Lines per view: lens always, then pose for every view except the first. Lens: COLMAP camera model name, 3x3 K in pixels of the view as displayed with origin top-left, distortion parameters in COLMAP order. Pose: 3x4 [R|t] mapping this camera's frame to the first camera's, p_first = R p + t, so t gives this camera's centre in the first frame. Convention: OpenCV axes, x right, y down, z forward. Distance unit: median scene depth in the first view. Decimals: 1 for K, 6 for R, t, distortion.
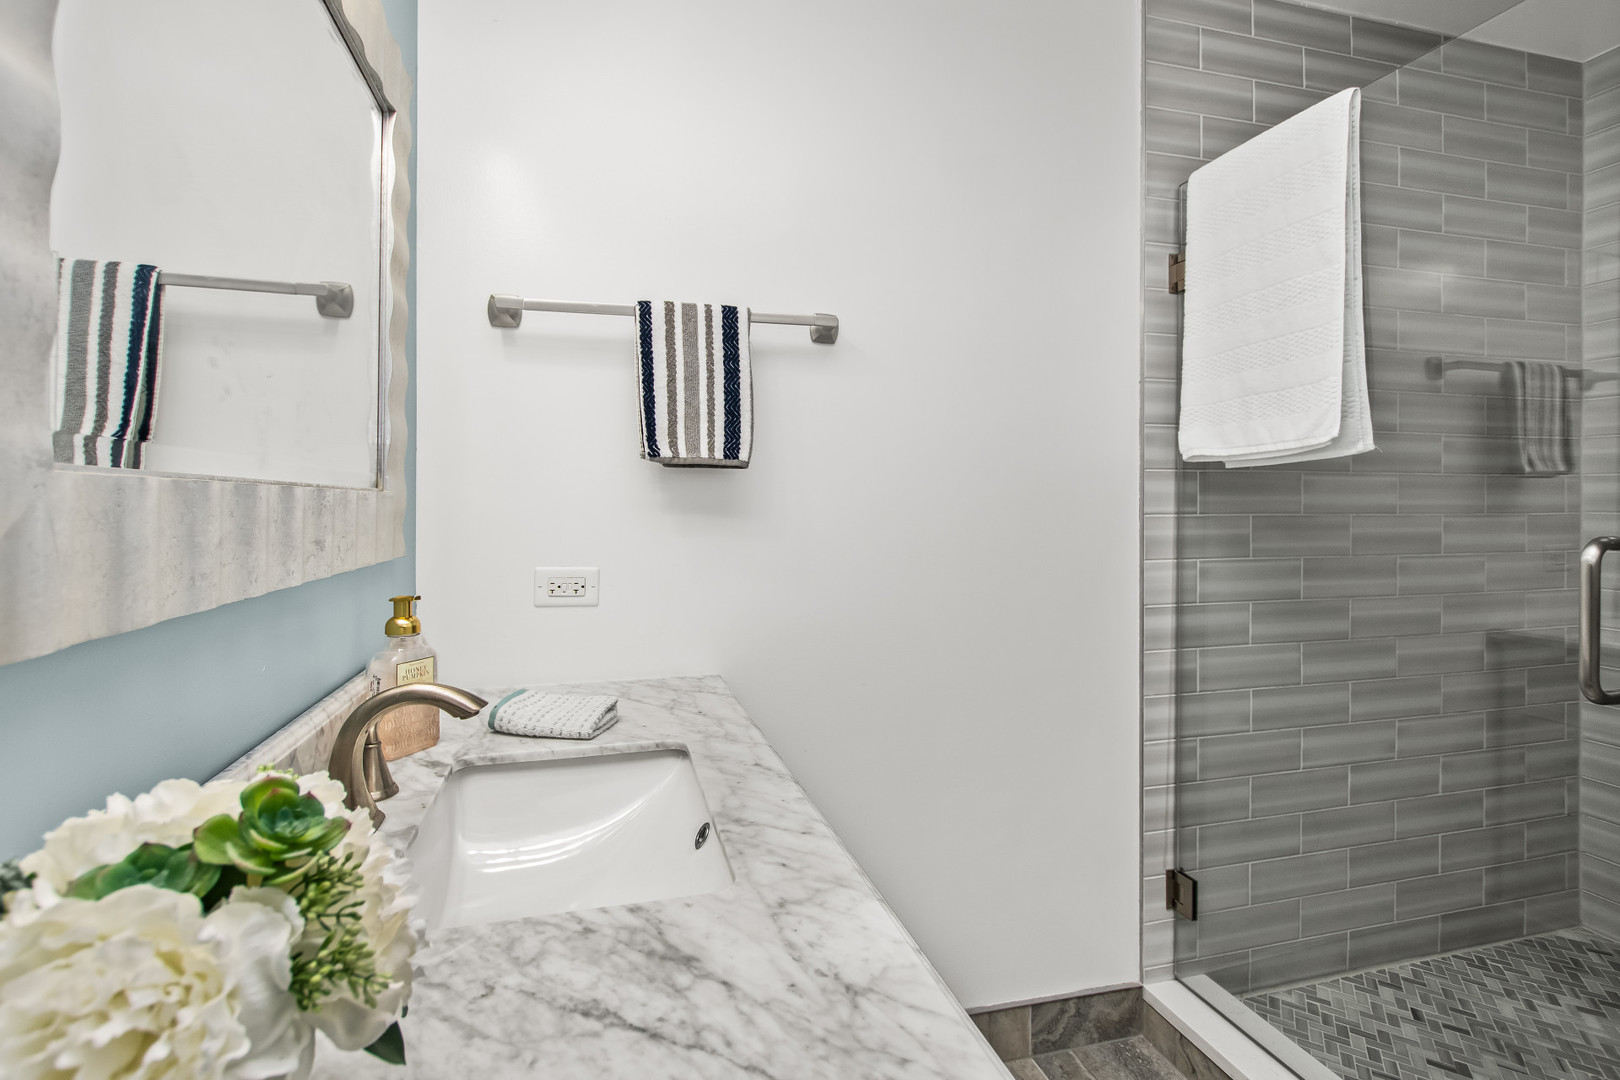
lens RADIAL K [[754.6, 0, 788.5], [0, 754.6, 498.0], [0, 0, 1]] dist [-0.004059, -0.000358]
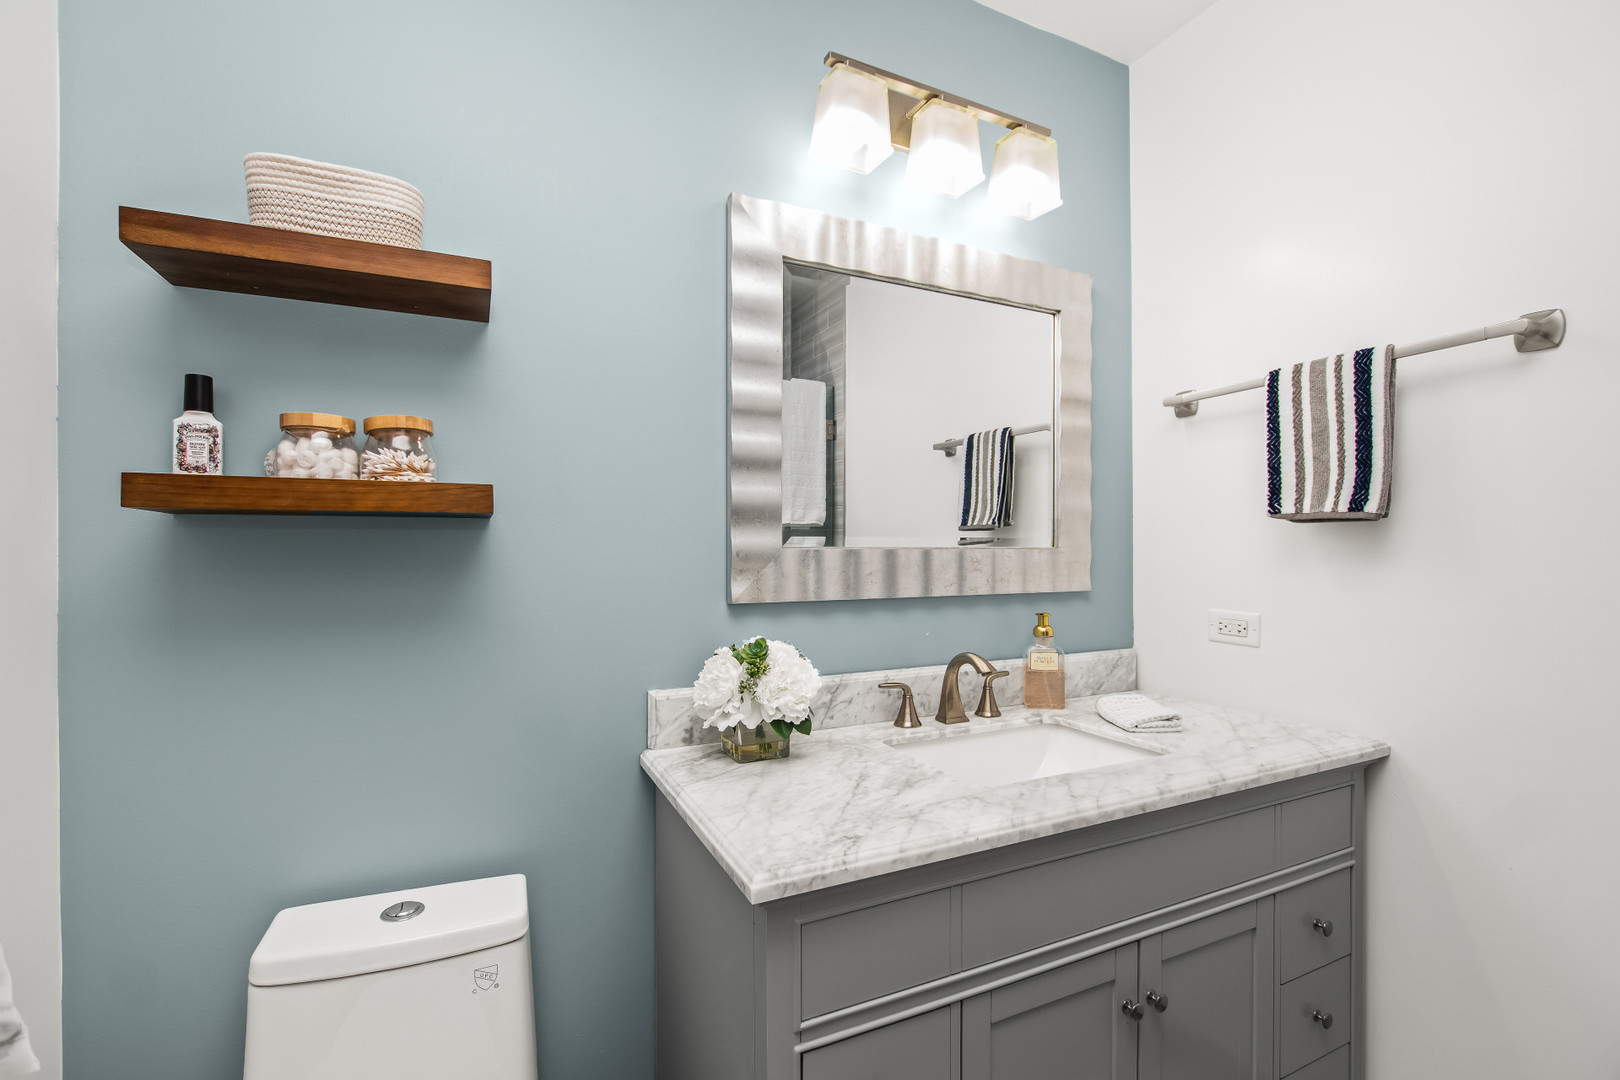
lens RADIAL K [[728.0, 0, 818.3], [0, 728.0, 542.2], [0, 0, 1]] dist [-0.011504, -0.000627]
pose [[0.191500, -0.011235, -0.981428, 0.708554], [0.012957, 0.999876, -0.008917, -0.013431], [0.981407, -0.011009, 0.191621, 0.156179]]
